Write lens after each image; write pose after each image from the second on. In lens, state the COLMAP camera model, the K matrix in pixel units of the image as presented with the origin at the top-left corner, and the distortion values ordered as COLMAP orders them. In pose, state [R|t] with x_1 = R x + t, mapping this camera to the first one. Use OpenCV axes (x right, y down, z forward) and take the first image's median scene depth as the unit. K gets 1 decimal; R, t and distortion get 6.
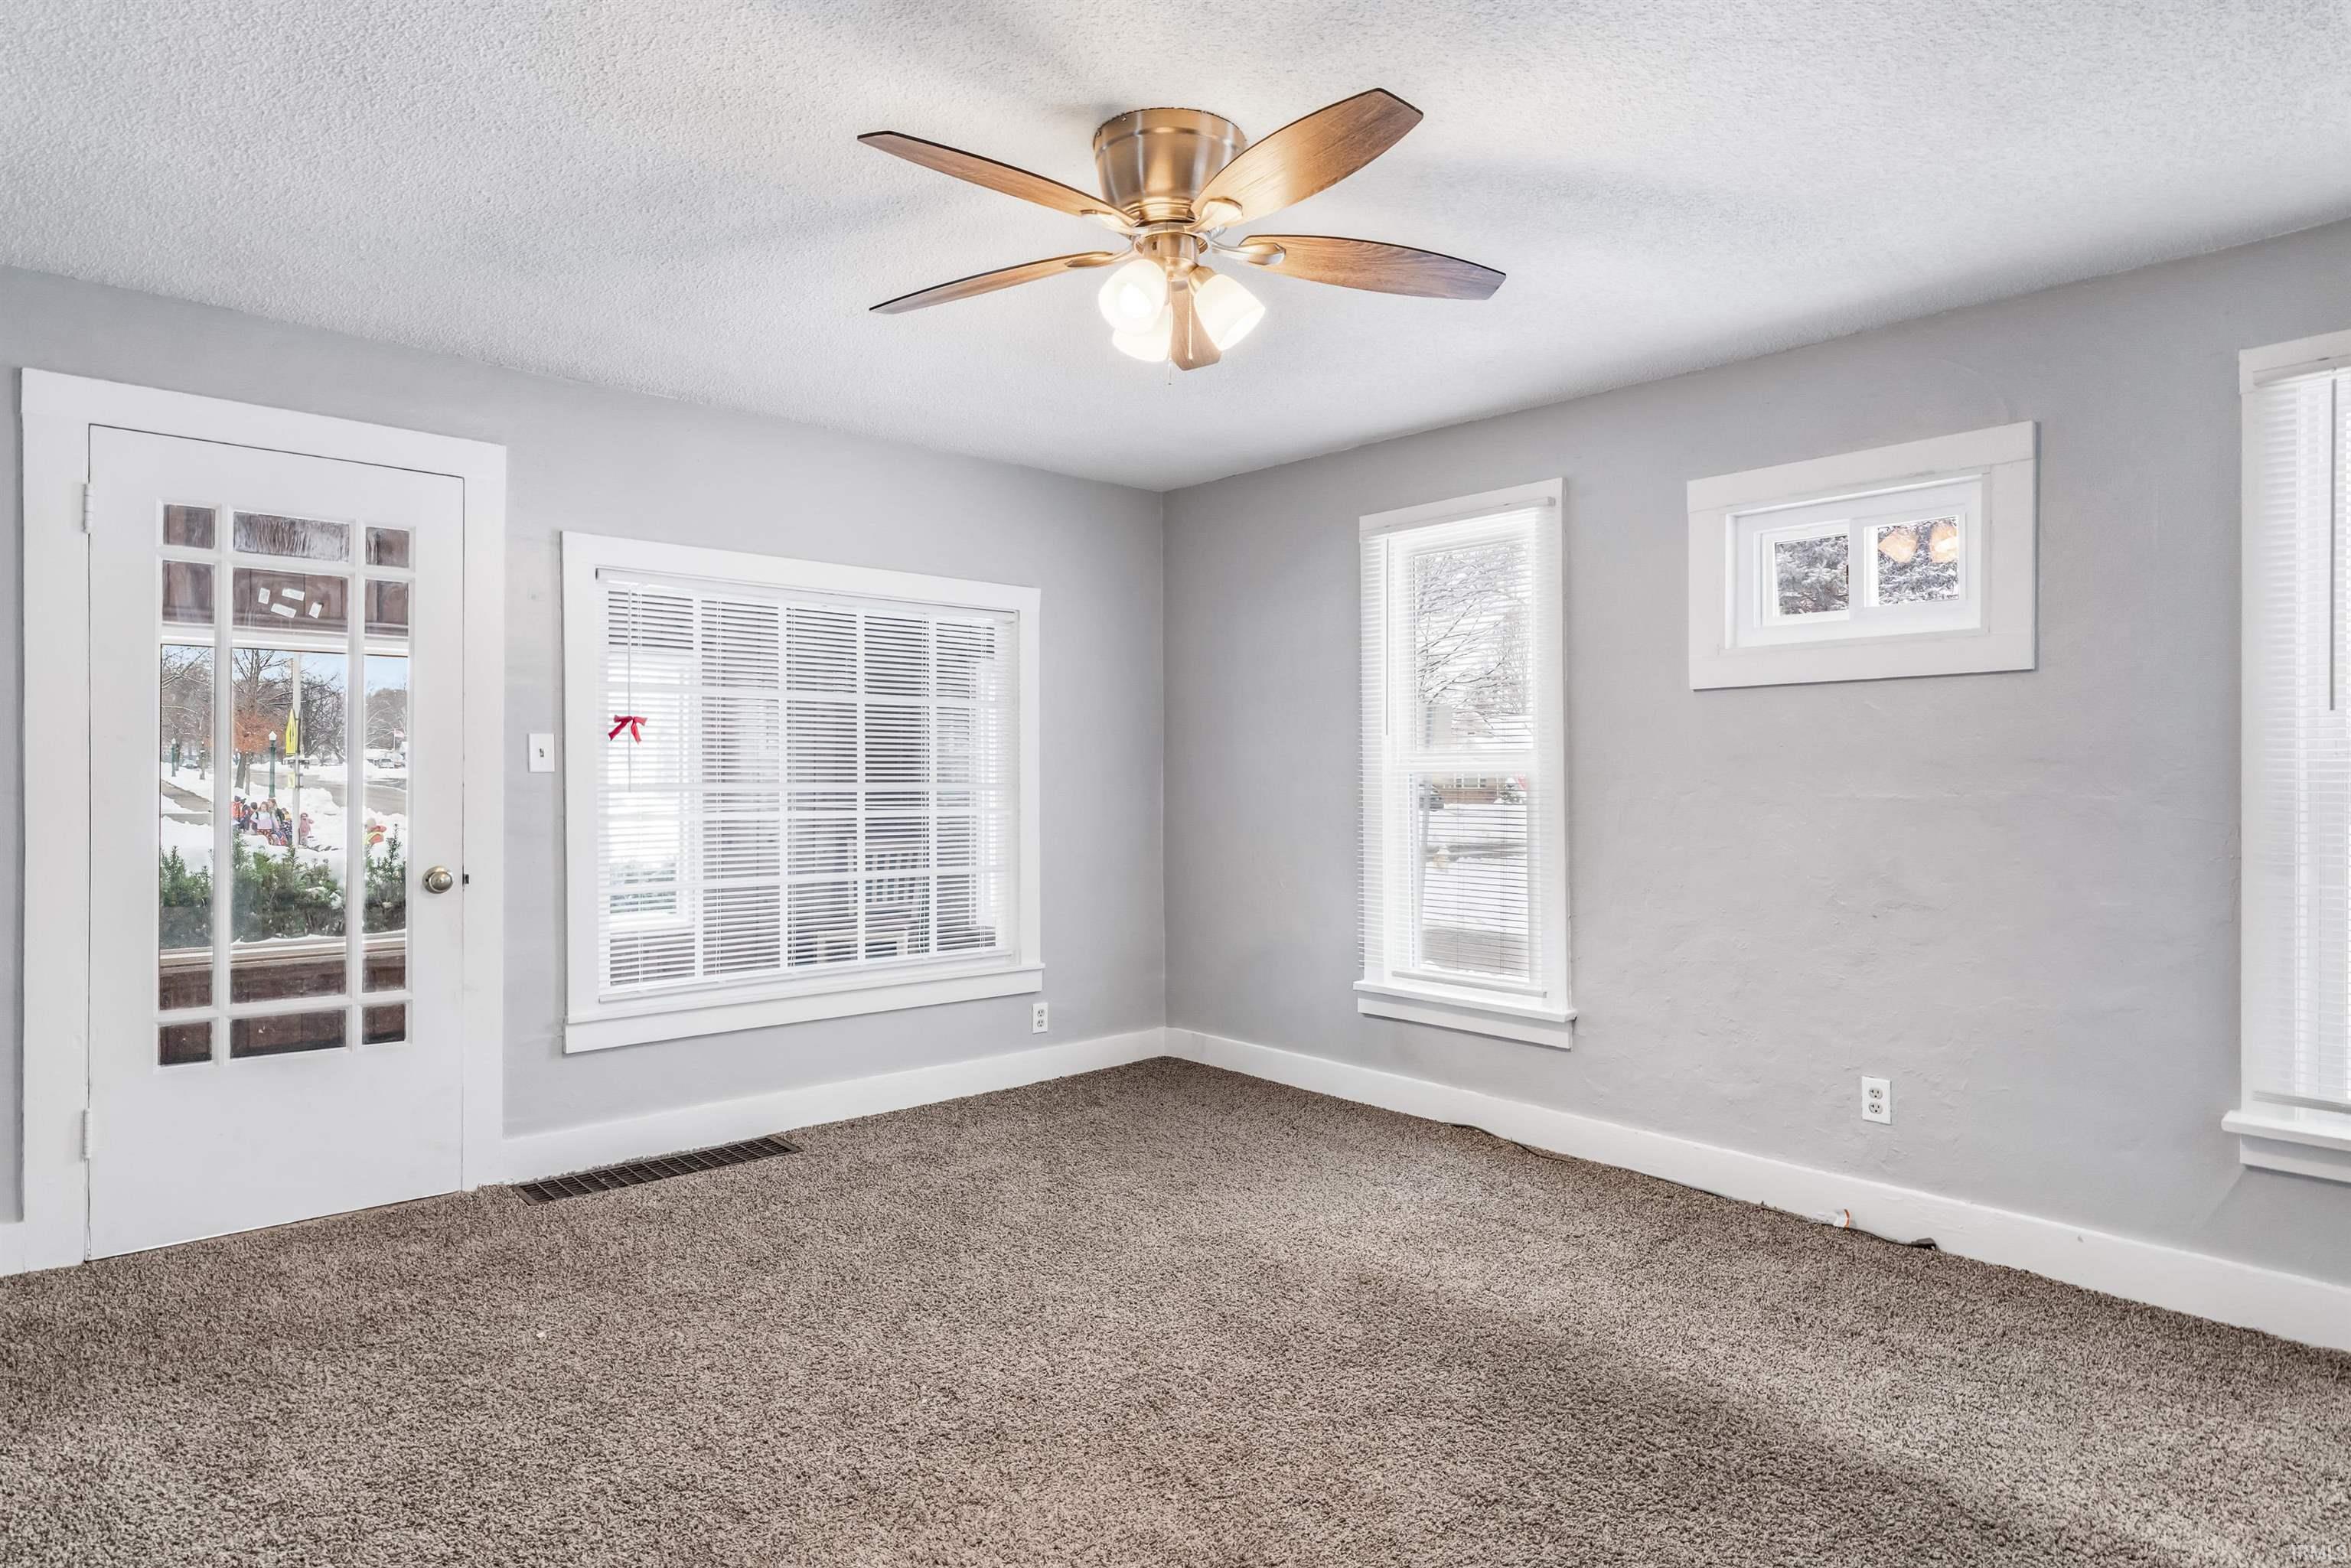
lens RADIAL K [[1289.5, 0, 1166.0], [0, 1289.5, 778.2], [0, 0, 1]] dist [-0.004667, 0.002697]
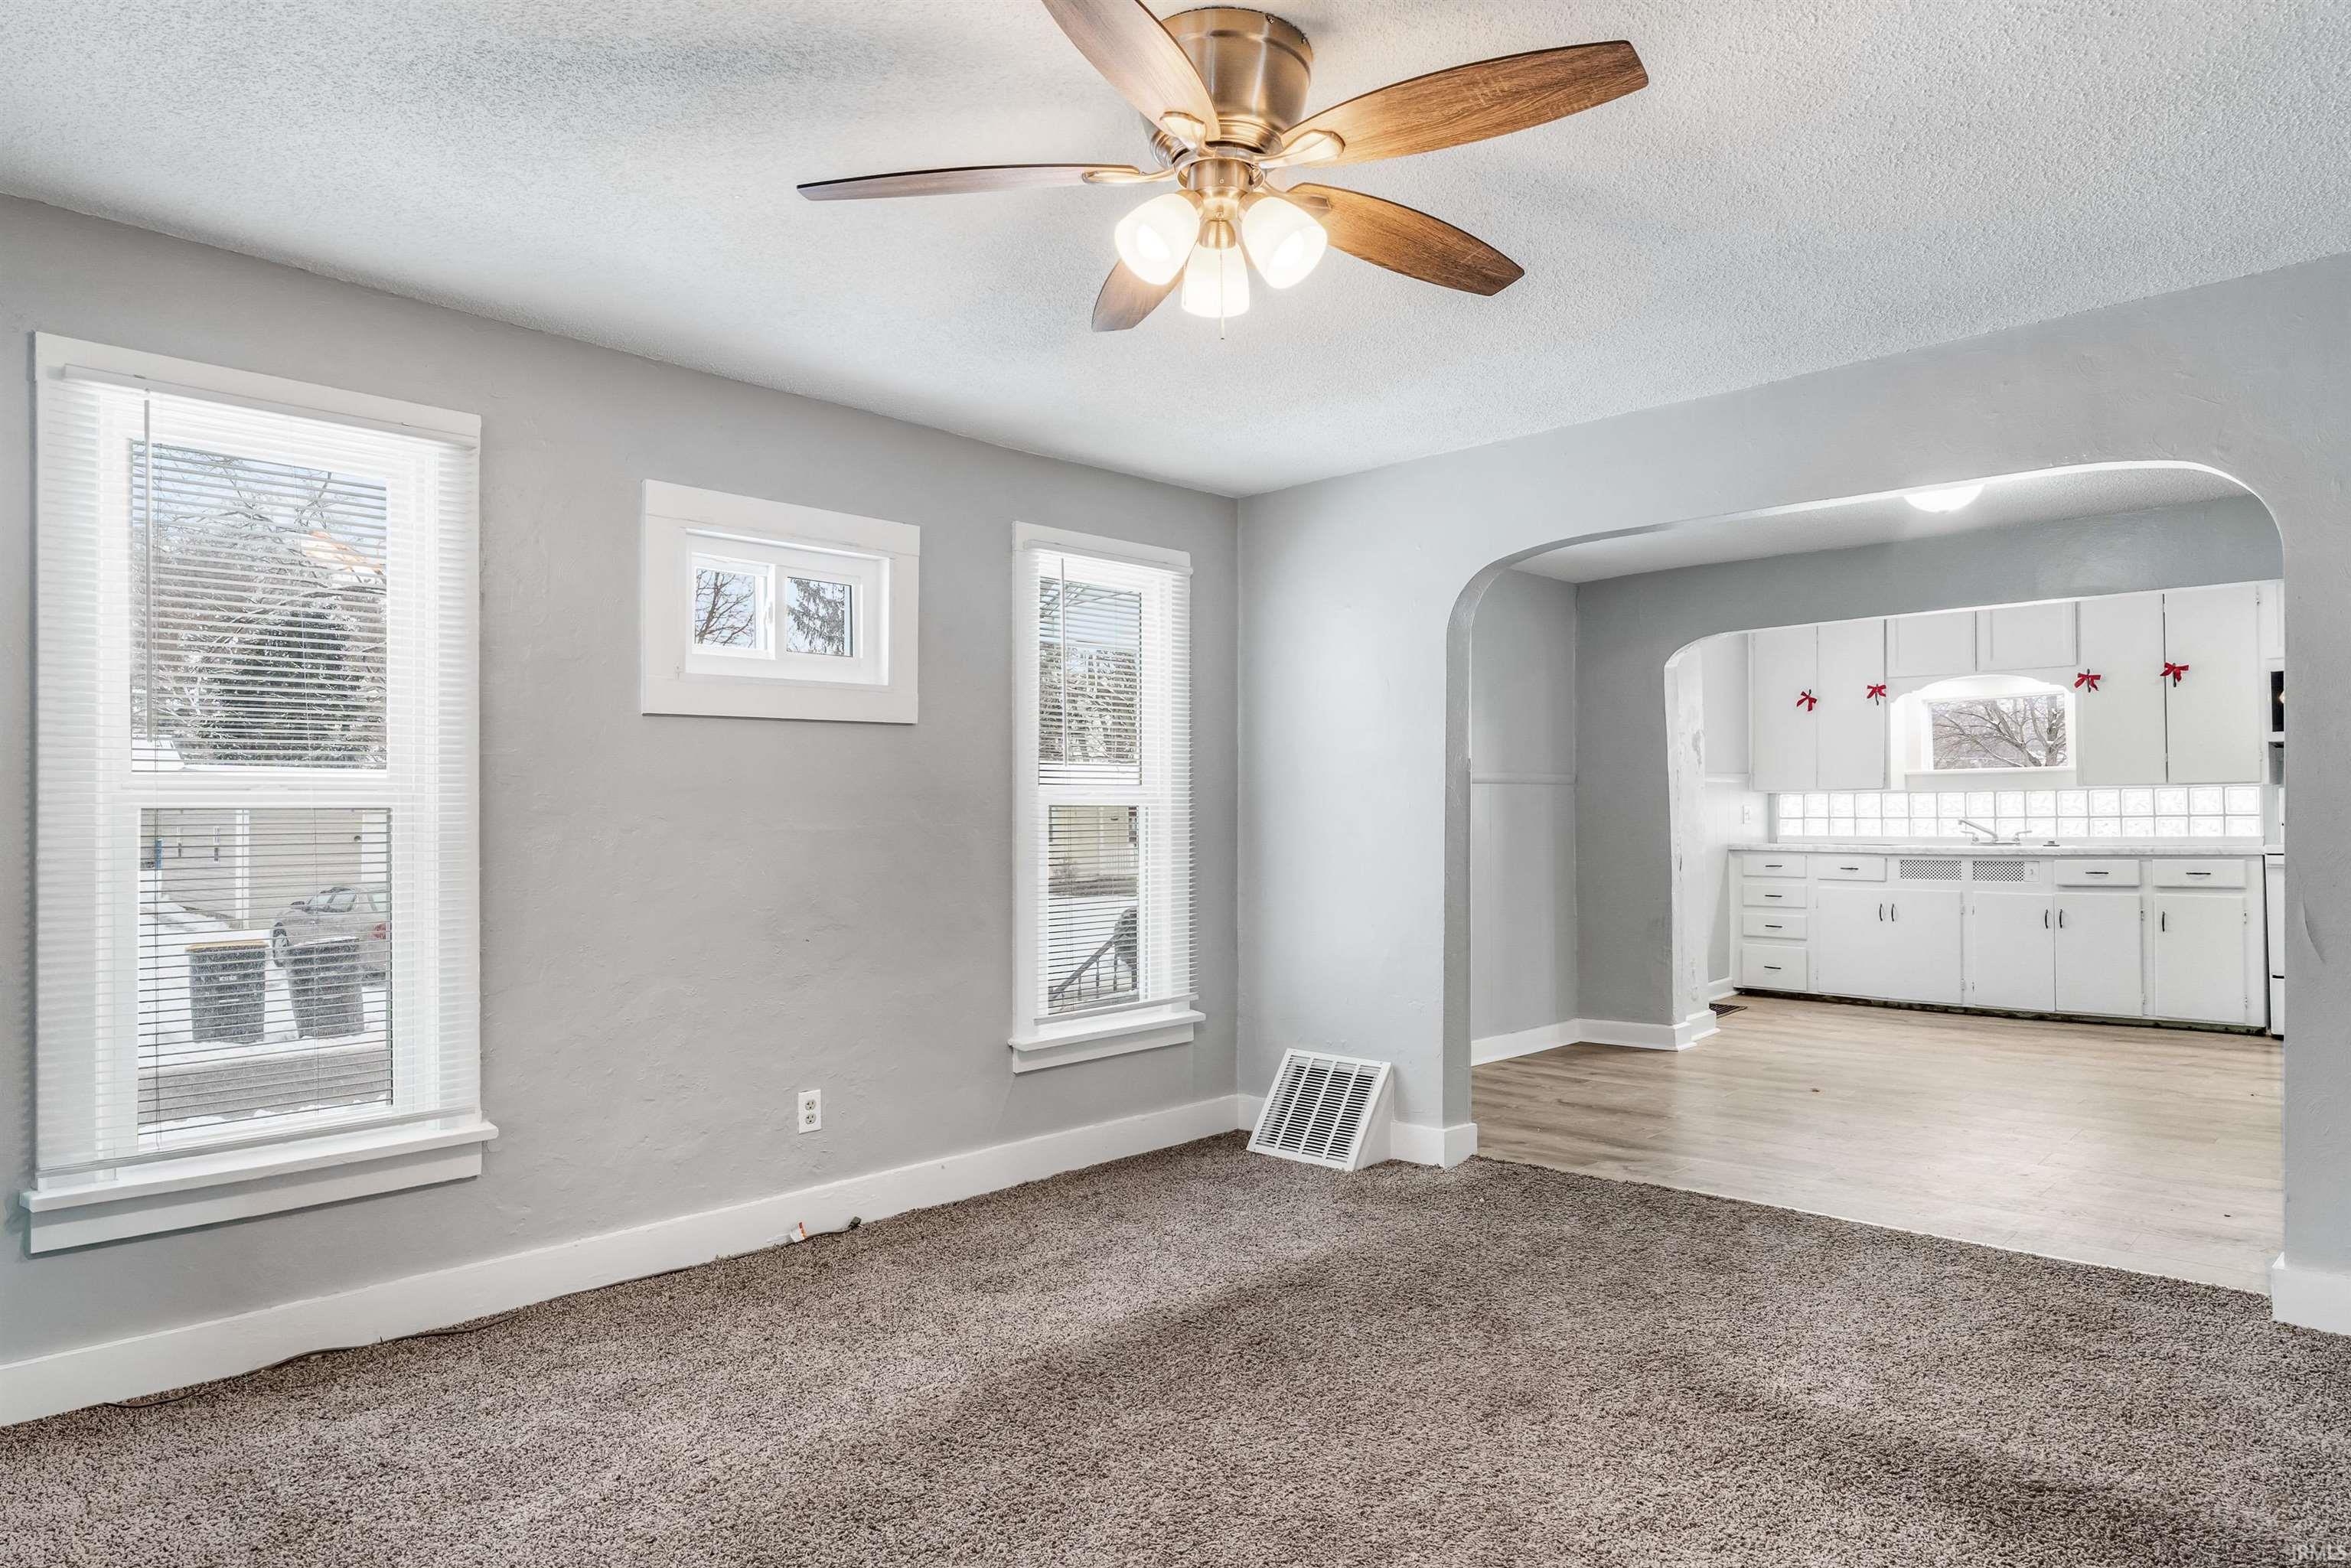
lens RADIAL K [[1383.6, 0, 1225.1], [0, 1383.6, 781.1], [0, 0, 1]] dist [0.002912, 0.000714]
pose [[-0.099869, 0.022434, 0.994748, -0.613372], [0.007206, 0.999736, -0.021823, 0.001610], [-0.994974, 0.004989, -0.100005, 0.735693]]
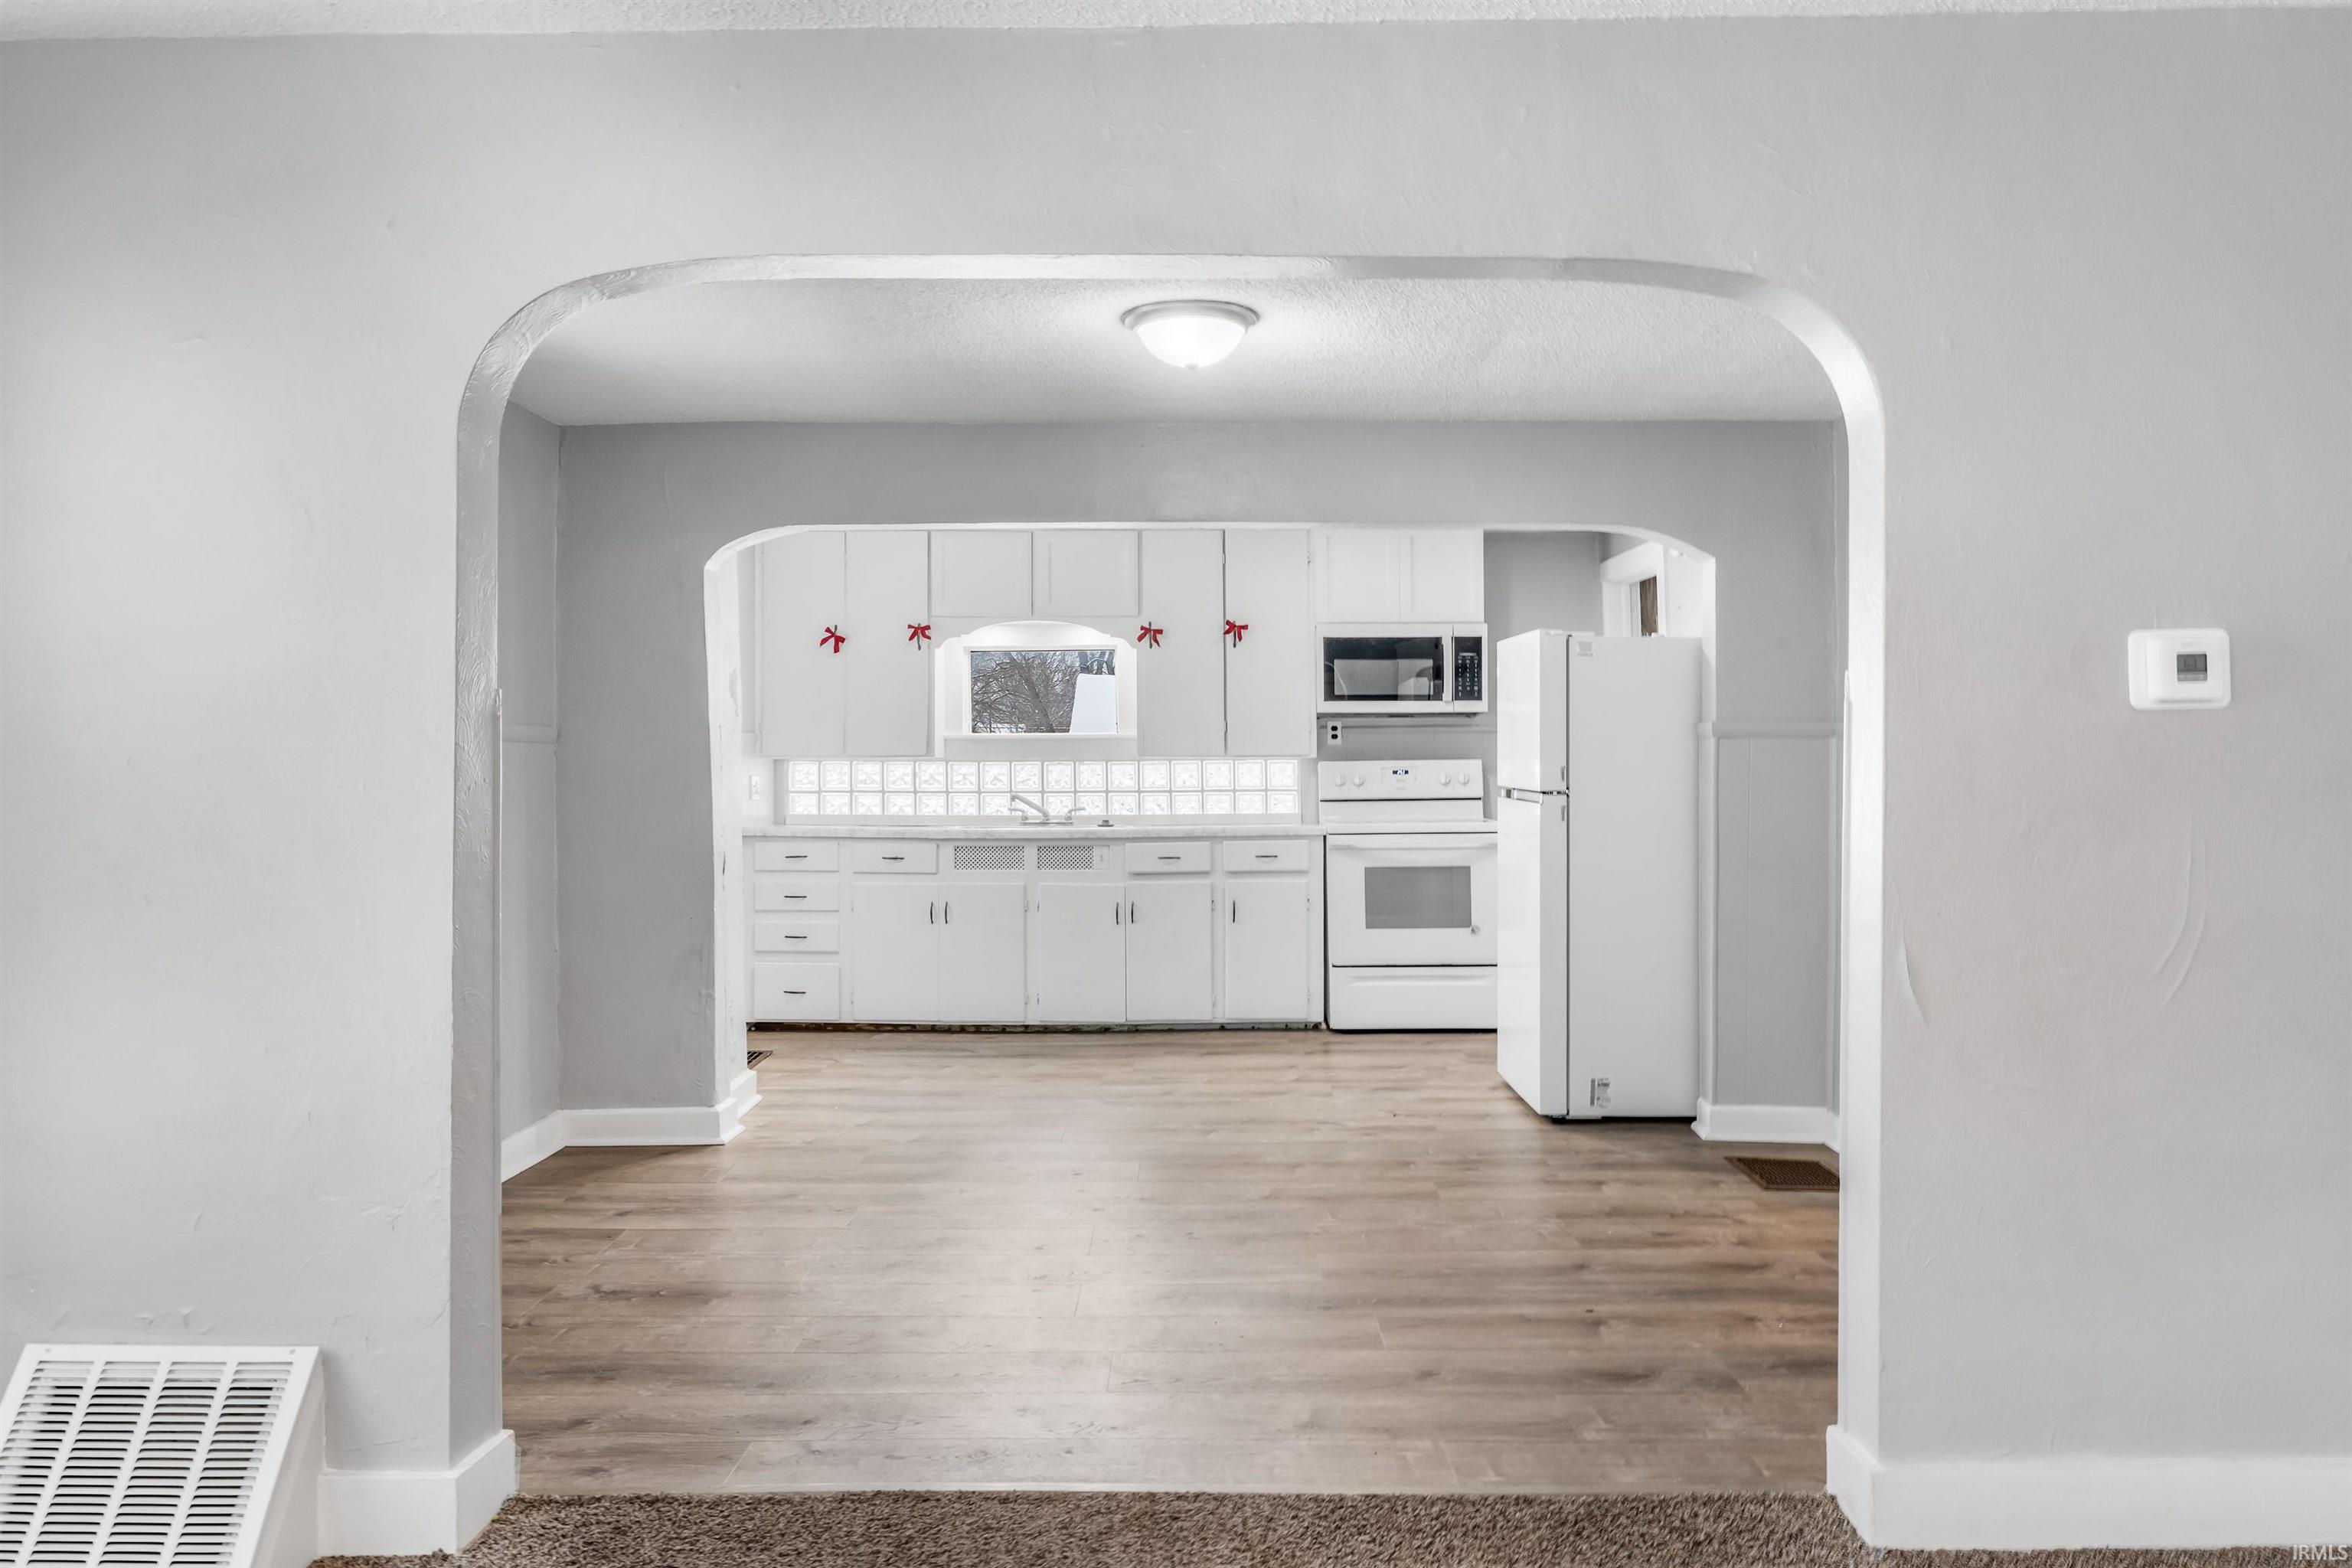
lens RADIAL K [[1530.6, 0, 1164.3], [0, 1530.6, 775.1], [0, 0, 1]] dist [-0.001831, 0.000385]
pose [[-0.734991, -0.002413, 0.678073, -0.036545], [-0.001330, 0.999997, 0.002116, -0.007207], [-0.678076, 0.000654, -0.734992, 0.687558]]
